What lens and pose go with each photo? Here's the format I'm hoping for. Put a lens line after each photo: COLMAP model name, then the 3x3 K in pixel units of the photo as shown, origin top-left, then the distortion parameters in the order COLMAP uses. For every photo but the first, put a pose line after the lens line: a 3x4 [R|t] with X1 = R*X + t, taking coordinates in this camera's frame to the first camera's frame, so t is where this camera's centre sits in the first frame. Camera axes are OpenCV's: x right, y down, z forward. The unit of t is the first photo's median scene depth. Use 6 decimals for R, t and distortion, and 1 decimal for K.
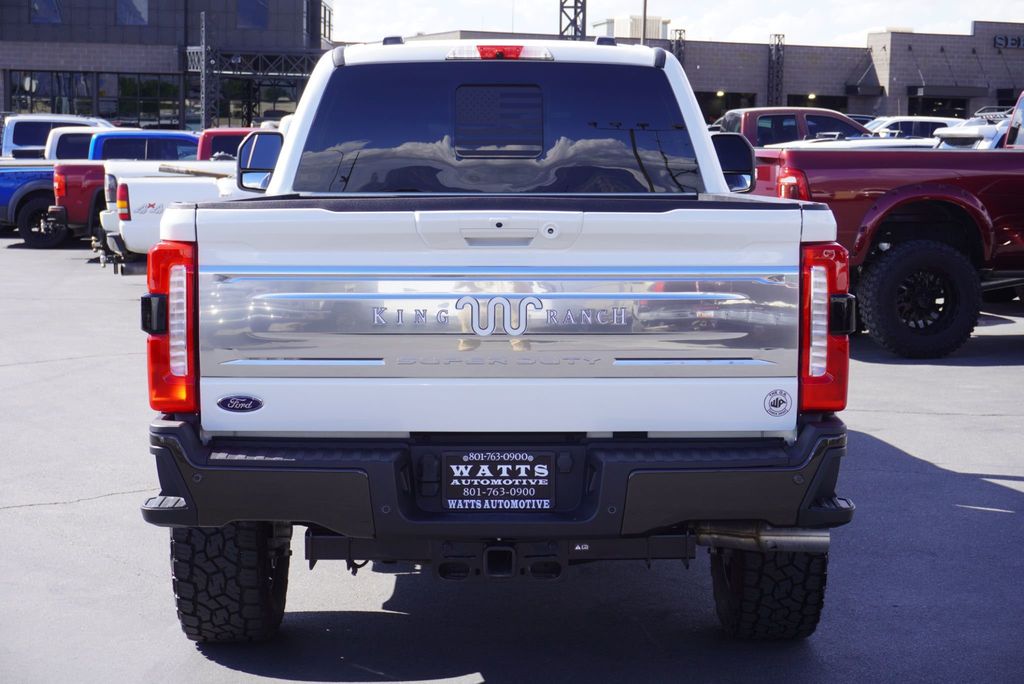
lens RADIAL K [[1876.1, 0, 512.0], [0, 1876.1, 342.0], [0, 0, 1]] dist [-0.014994, 0.072537]
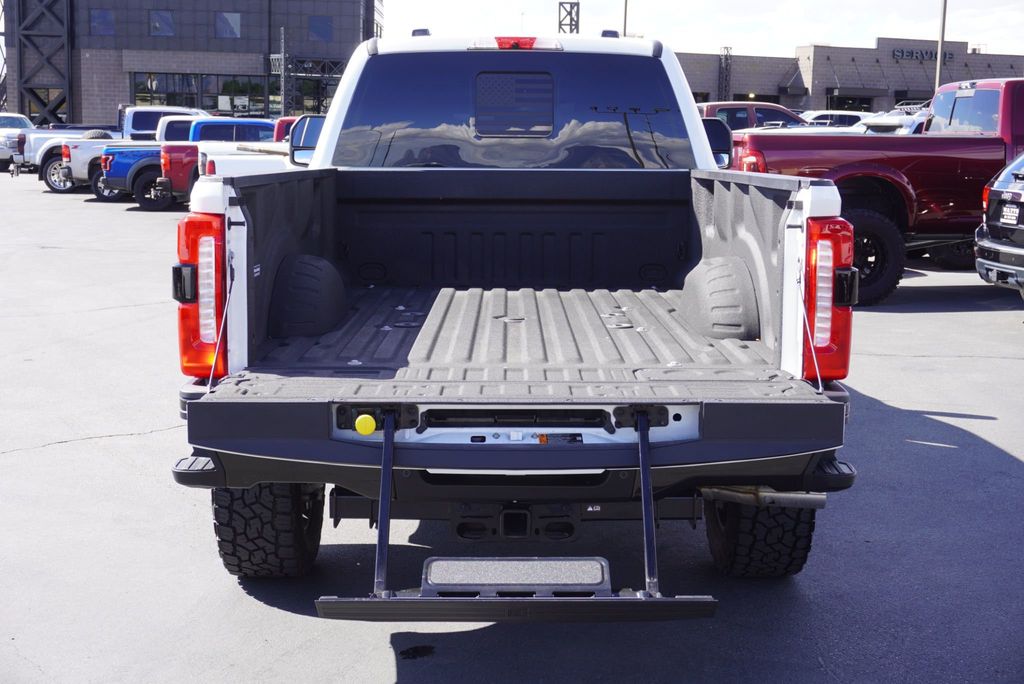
lens RADIAL K [[1418.1, 0, 512.0], [0, 1418.1, 342.0], [0, 0, 1]] dist [-0.010530, -0.017370]
pose [[0.999973, 0.005138, -0.005260, -0.003537], [-0.004912, 0.999101, 0.042096, -0.012247], [0.005471, -0.042069, 0.999100, 0.159875]]
